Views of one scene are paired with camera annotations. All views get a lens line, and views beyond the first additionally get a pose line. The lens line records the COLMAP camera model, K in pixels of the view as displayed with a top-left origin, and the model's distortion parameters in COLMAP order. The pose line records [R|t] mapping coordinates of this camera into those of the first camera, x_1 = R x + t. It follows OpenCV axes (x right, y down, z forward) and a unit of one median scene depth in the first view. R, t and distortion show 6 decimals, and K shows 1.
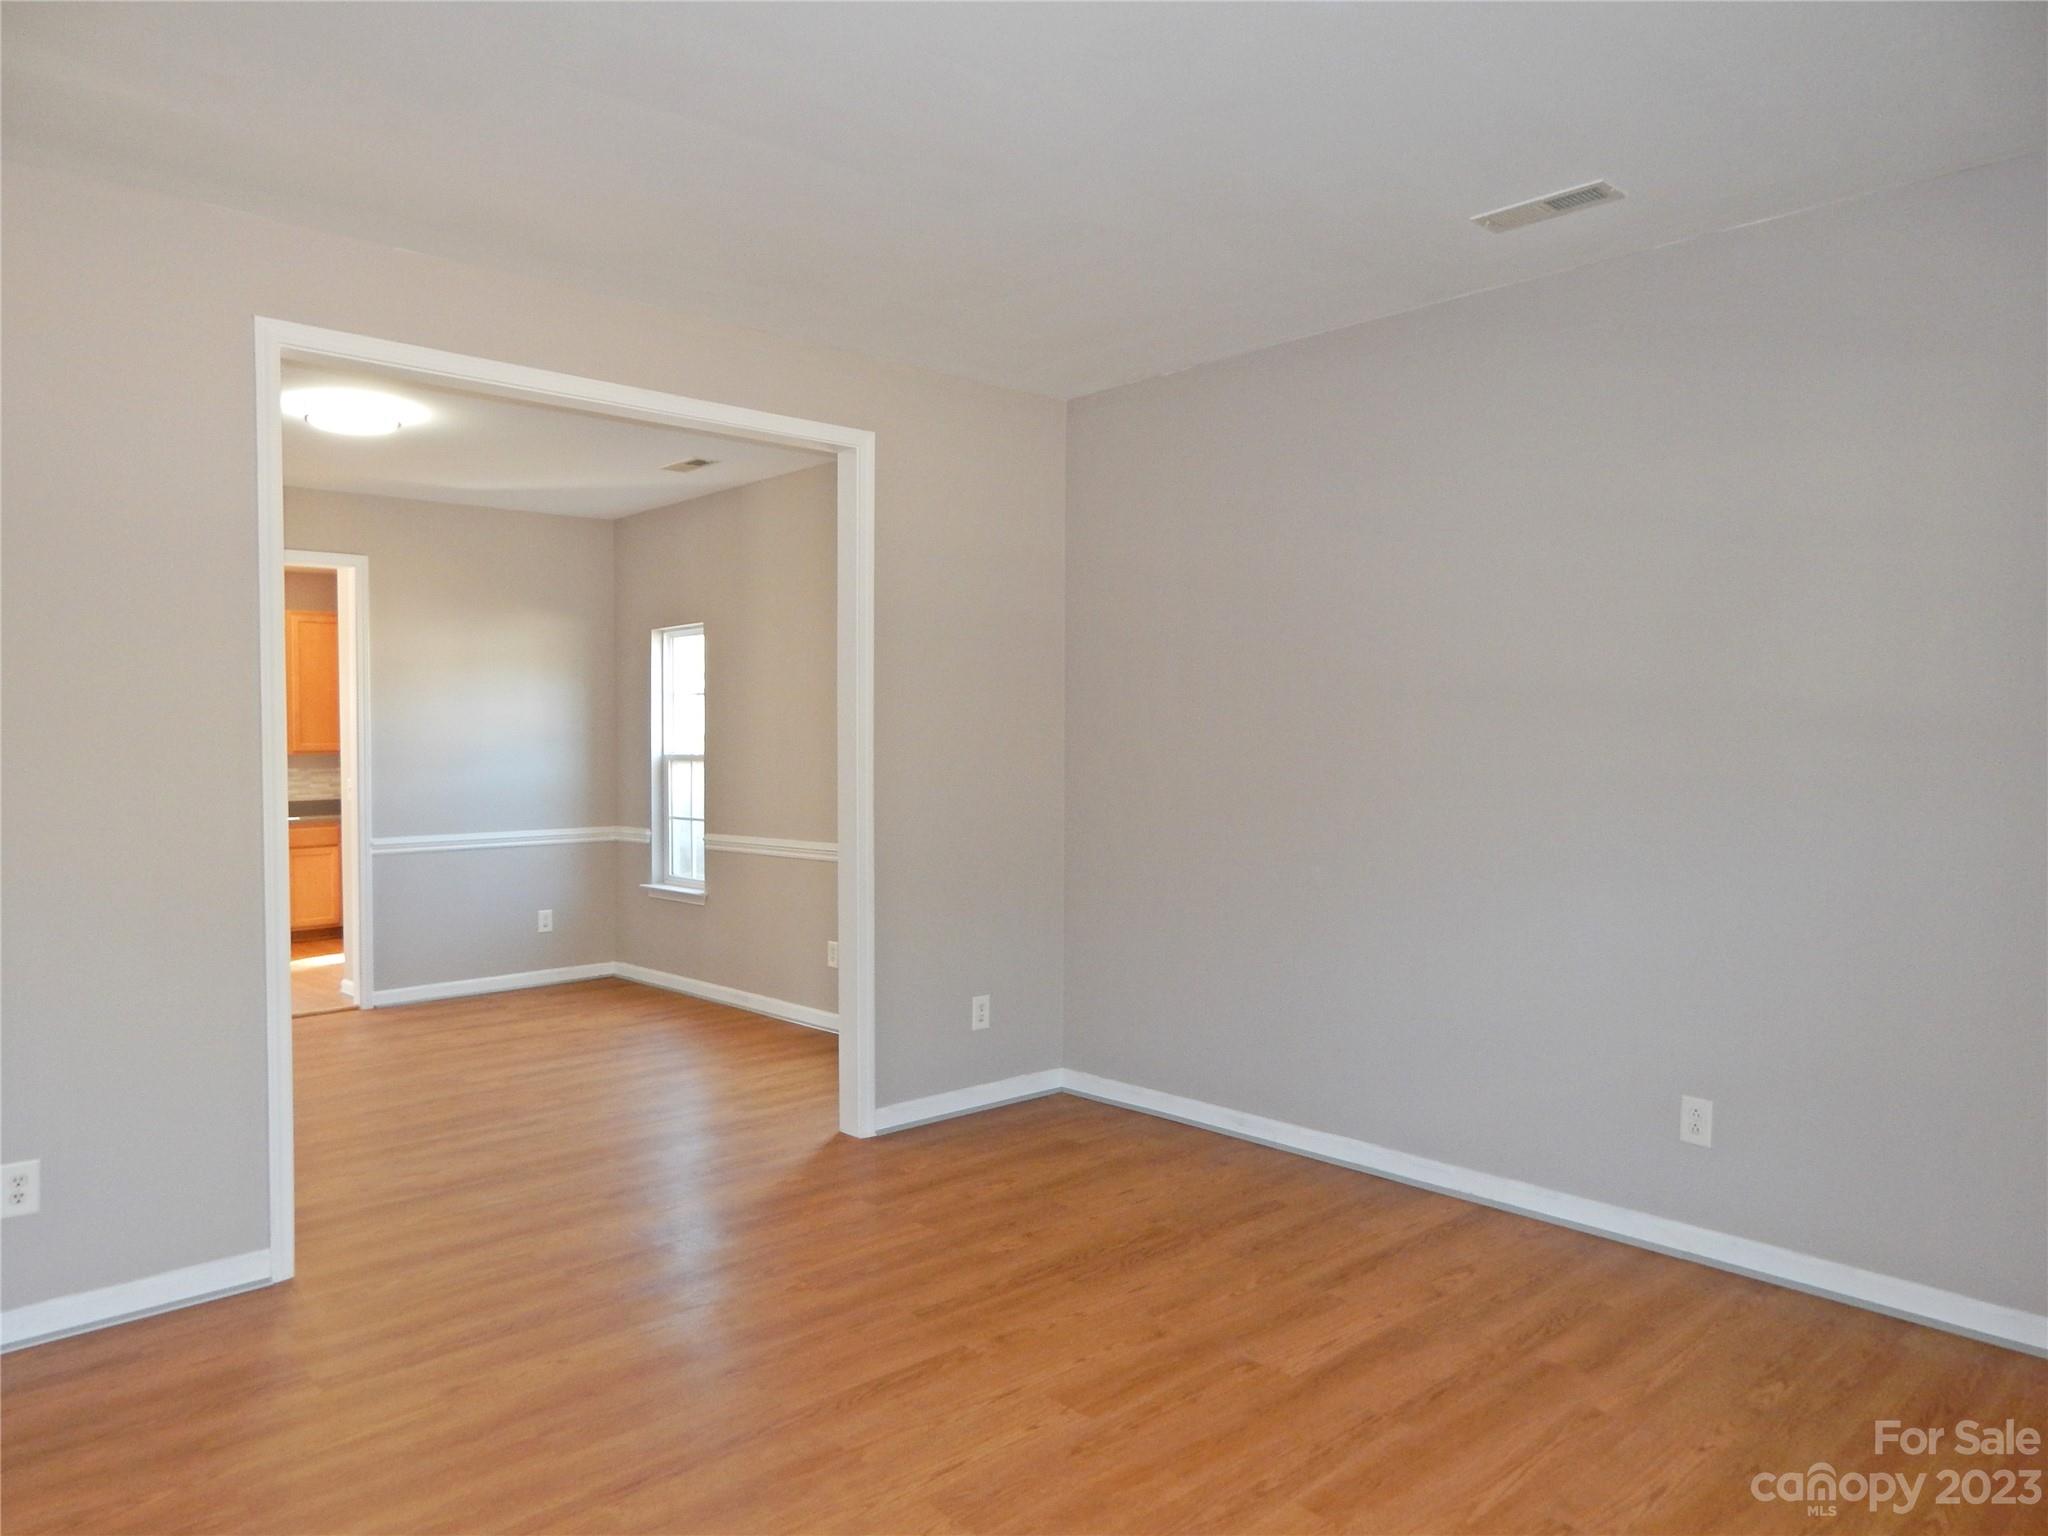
lens RADIAL K [[1404.5, 0, 1023.5], [0, 1404.5, 751.4], [0, 0, 1]] dist [0.018541, 0.001390]
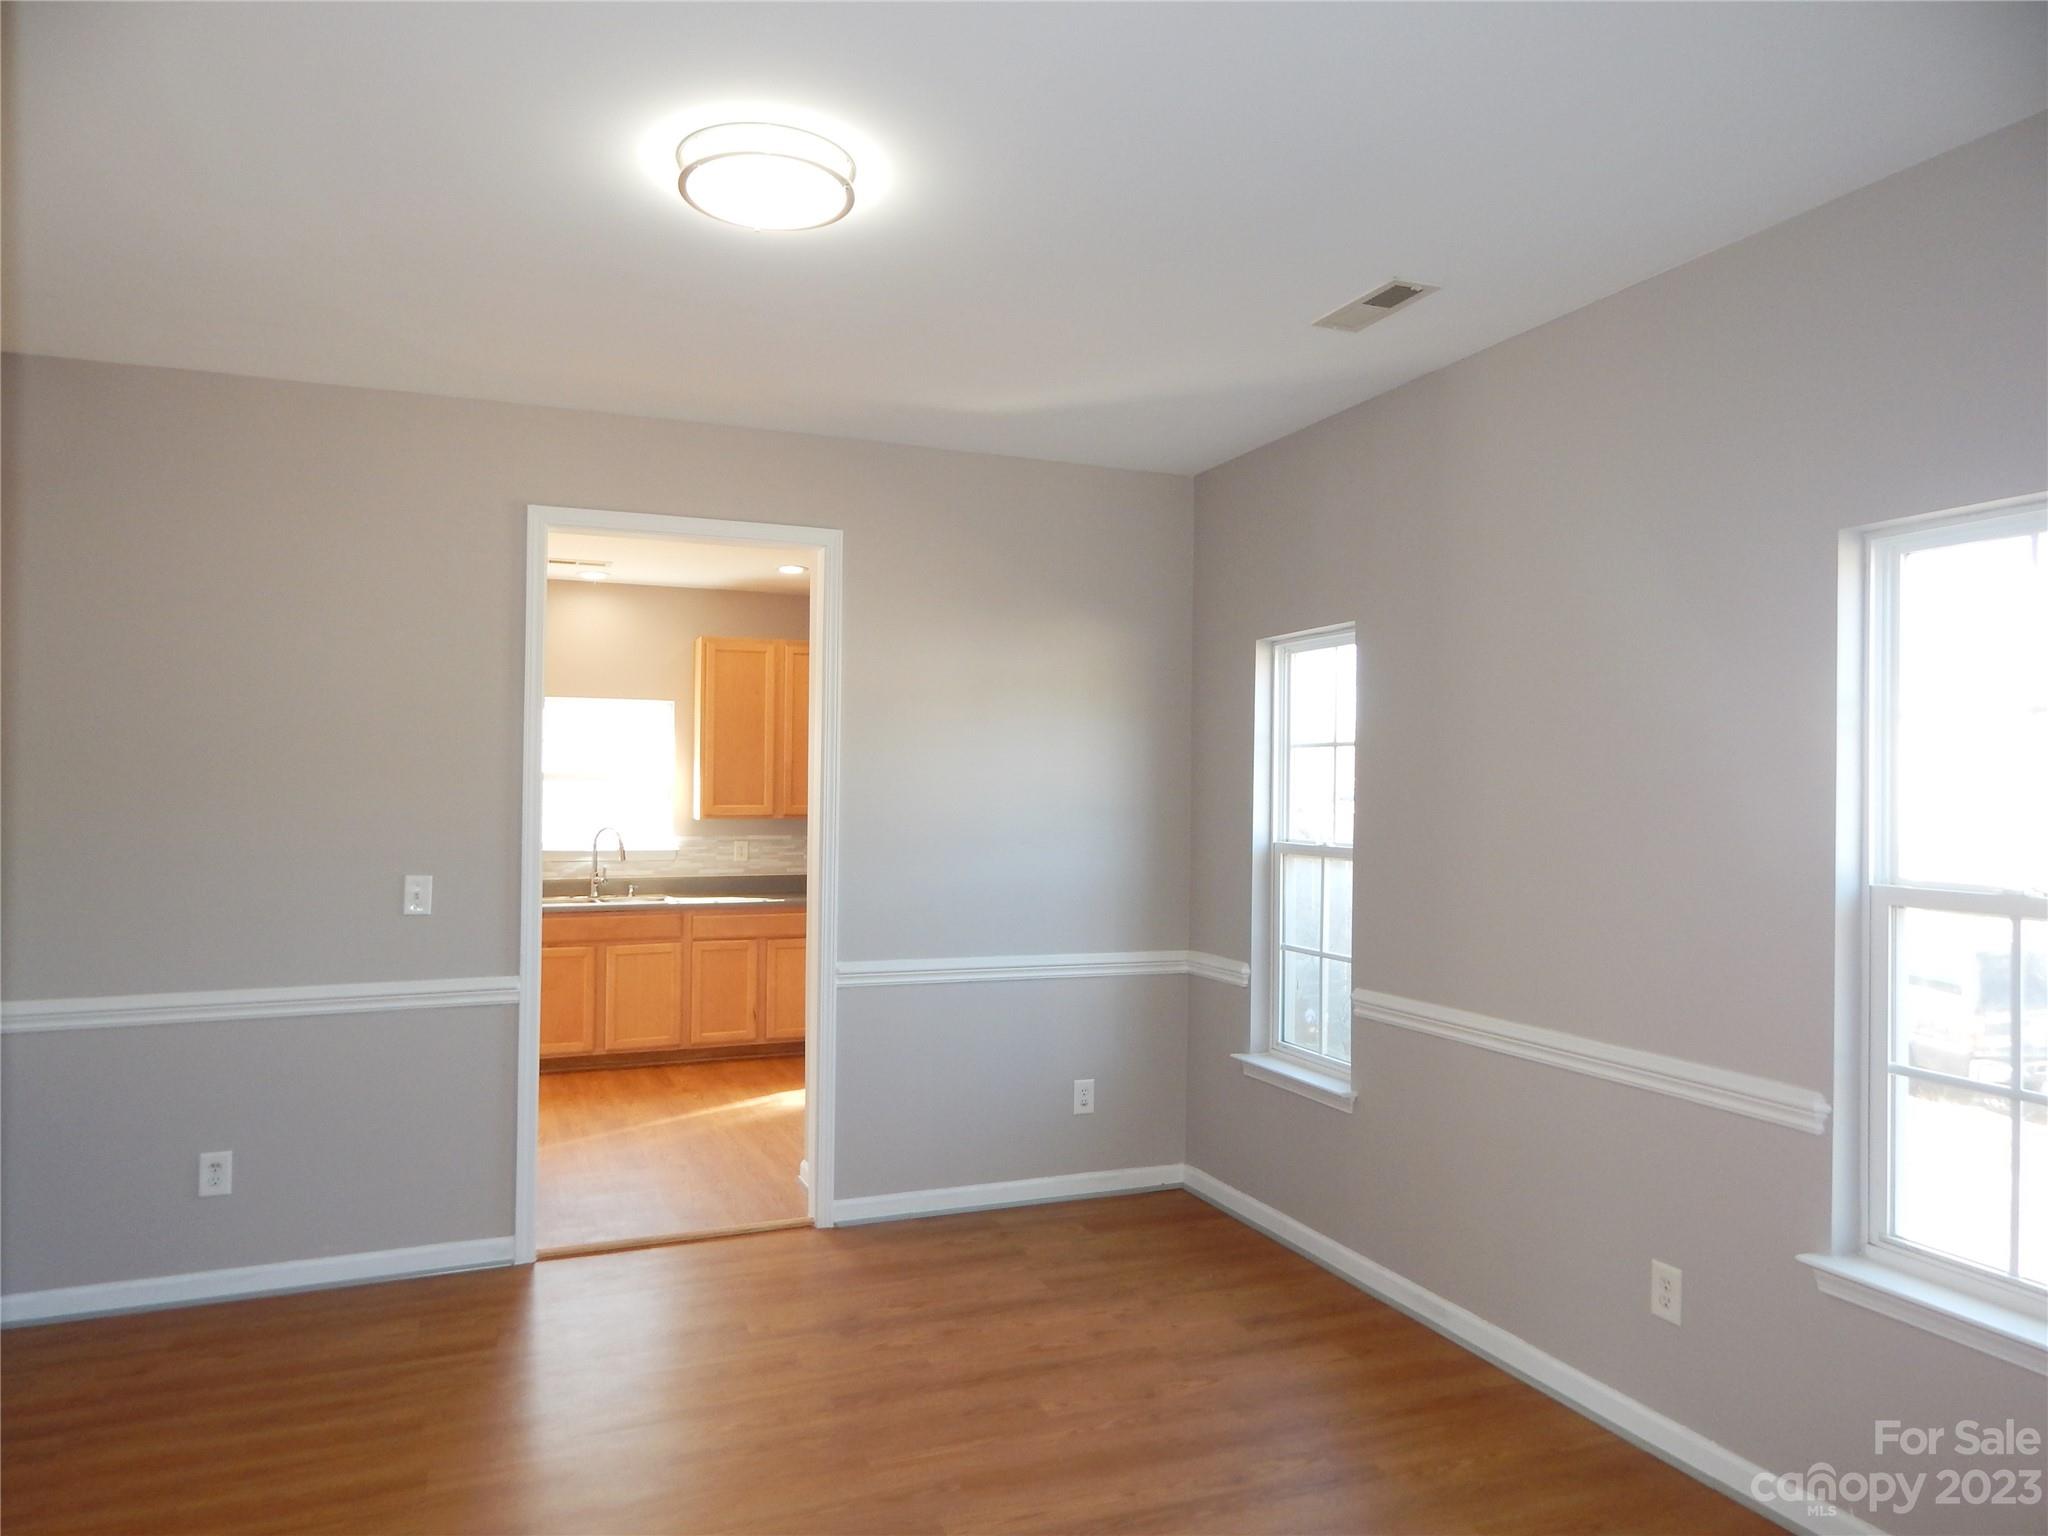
lens RADIAL K [[1363.7, 0, 1024.0], [0, 1363.7, 768.0], [0, 0, 1]] dist [-0.003083, -0.001446]
pose [[0.937132, 0.012926, -0.348736, -0.156785], [-0.021817, 0.999529, -0.021577, -0.015669], [0.348293, 0.027829, 0.936973, 0.421096]]
